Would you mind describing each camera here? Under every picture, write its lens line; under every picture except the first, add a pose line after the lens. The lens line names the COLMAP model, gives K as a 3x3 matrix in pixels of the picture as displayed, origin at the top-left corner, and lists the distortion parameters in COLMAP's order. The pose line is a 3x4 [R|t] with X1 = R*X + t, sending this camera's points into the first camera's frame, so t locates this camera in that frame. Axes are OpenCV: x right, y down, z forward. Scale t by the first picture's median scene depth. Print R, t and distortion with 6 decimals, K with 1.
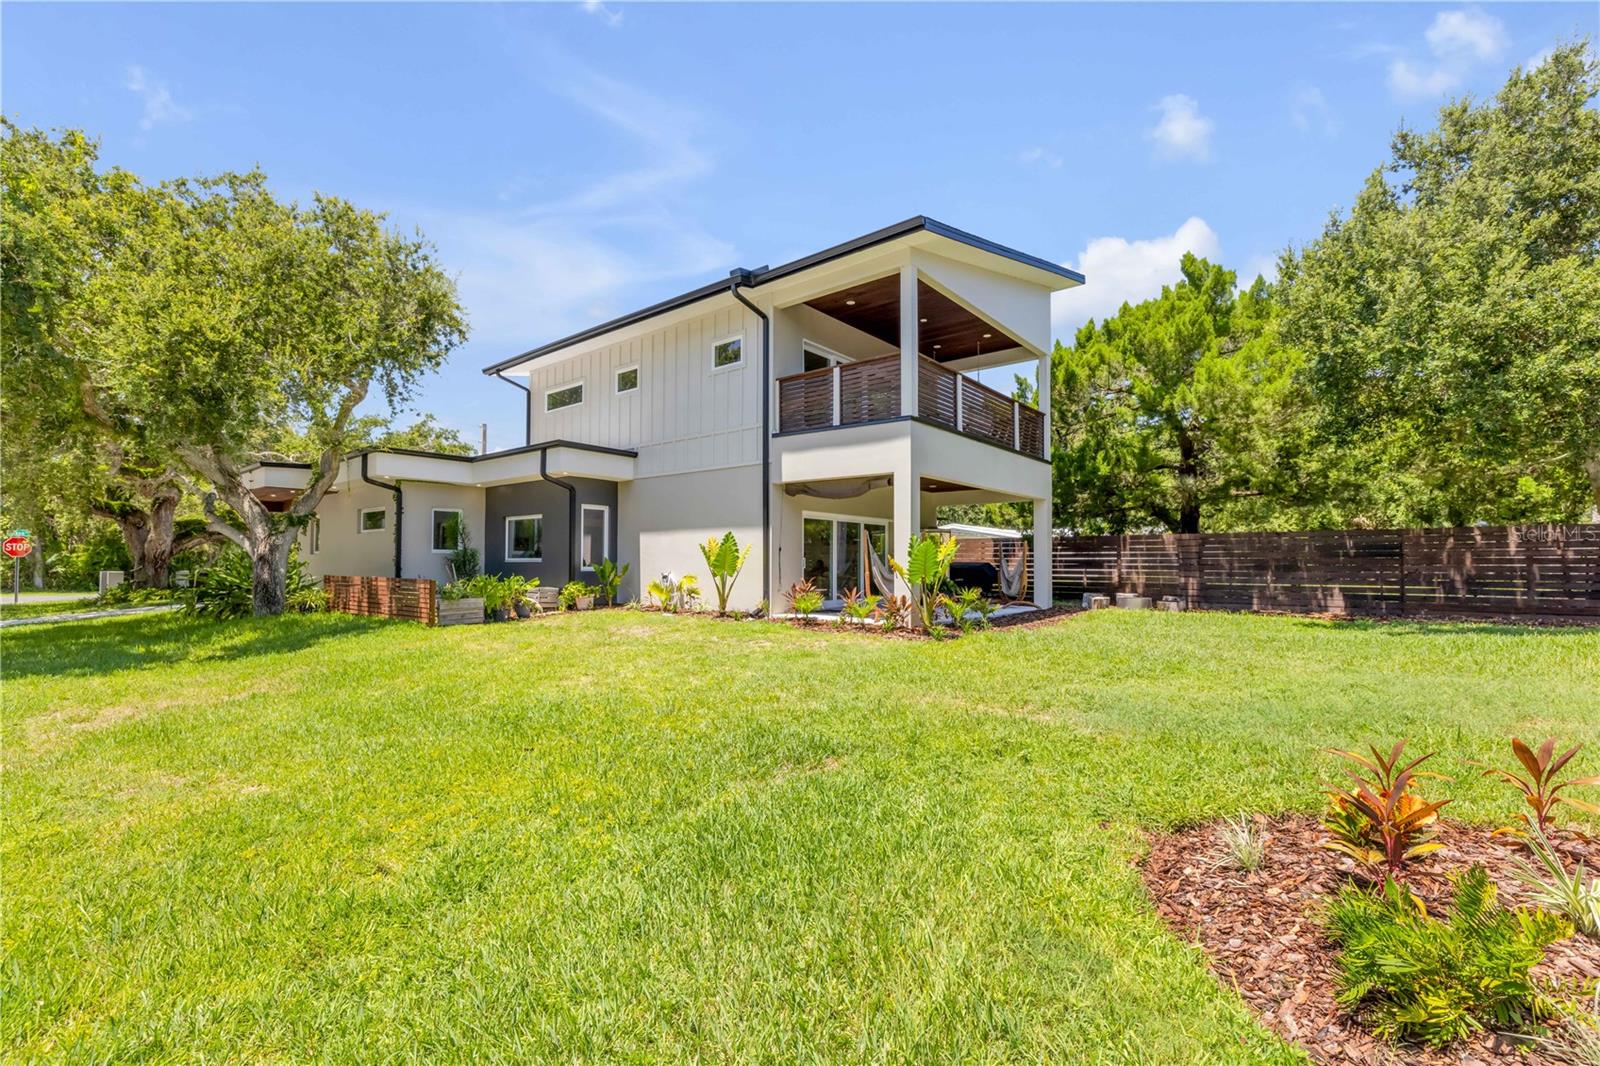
lens RADIAL K [[678.2, 0, 807.4], [0, 678.2, 548.3], [0, 0, 1]] dist [-0.003141, 0.000768]
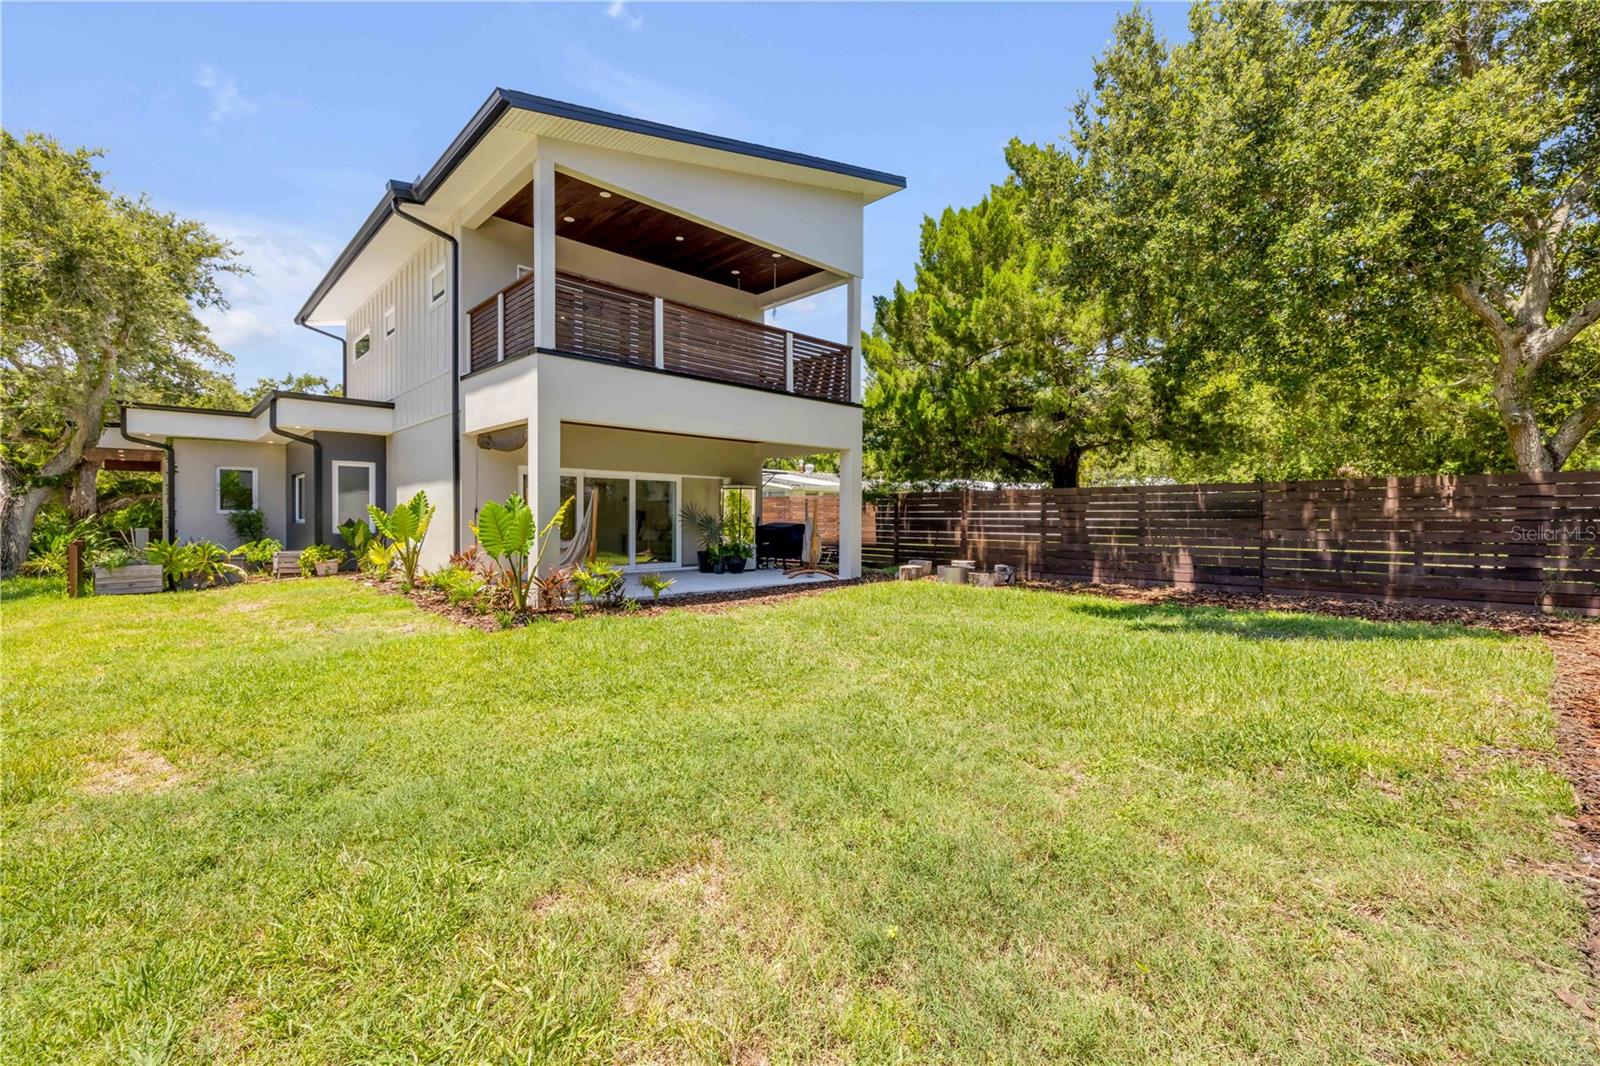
lens RADIAL K [[678.2, 0, 804.4], [0, 678.2, 521.2], [0, 0, 1]] dist [-0.003141, 0.000768]
pose [[0.993950, -0.000321, -0.109829, 0.460469], [0.003466, 0.999589, 0.028450, -0.008190], [0.109774, -0.028658, 0.993543, 0.183960]]
